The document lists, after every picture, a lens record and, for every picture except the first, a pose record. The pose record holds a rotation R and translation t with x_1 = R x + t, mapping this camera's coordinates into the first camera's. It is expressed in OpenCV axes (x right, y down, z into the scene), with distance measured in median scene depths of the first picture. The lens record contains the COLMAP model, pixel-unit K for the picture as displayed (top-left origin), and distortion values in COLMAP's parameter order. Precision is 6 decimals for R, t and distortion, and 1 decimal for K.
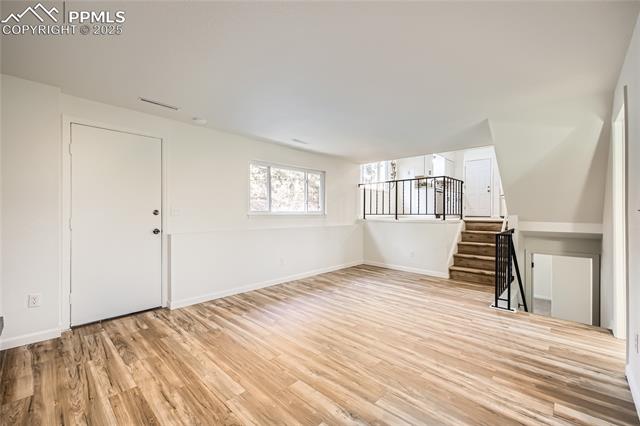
lens RADIAL K [[270.9, 0, 318.2], [0, 270.9, 211.3], [0, 0, 1]] dist [0.007337, -0.001088]
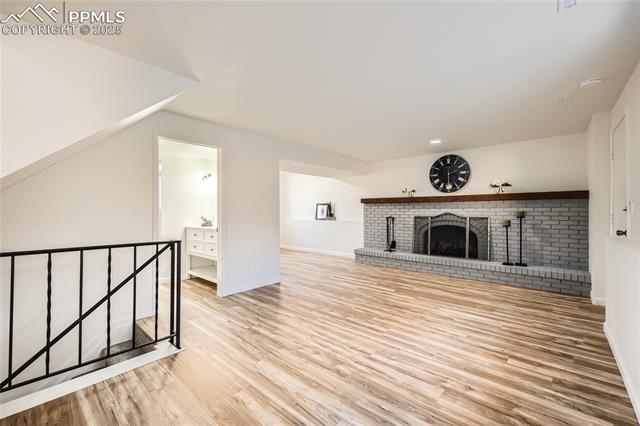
lens RADIAL K [[270.9, 0, 320.7], [0, 270.9, 210.7], [0, 0, 1]] dist [0.007337, -0.001088]
pose [[-0.999153, 0.001877, -0.041106, 0.352539], [0.002178, 0.999971, -0.007269, 0.012201], [0.041091, -0.007353, -0.999128, 1.891107]]
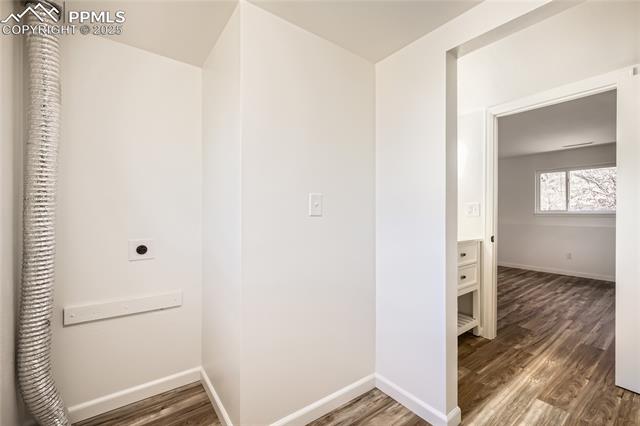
lens RADIAL K [[270.9, 0, 321.1], [0, 270.9, 214.9], [0, 0, 1]] dist [0.007337, -0.001088]
pose [[-0.158408, 0.007914, -0.987342, 1.650512], [0.000670, 0.999969, 0.007908, 0.011549], [0.987374, 0.000591, -0.158408, 0.257307]]
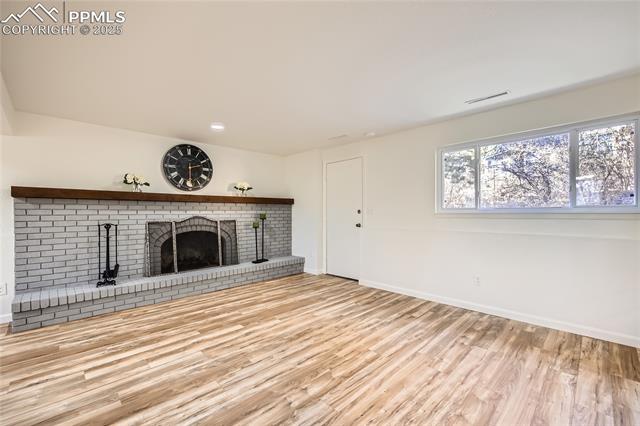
lens RADIAL K [[270.9, 0, 319.2], [0, 270.9, 215.8], [0, 0, 1]] dist [0.007337, -0.001088]
pose [[-0.033228, 0.009488, -0.999403, 0.848920], [0.012569, 0.999880, 0.009074, 0.009787], [0.999369, -0.012260, -0.033344, 0.904659]]
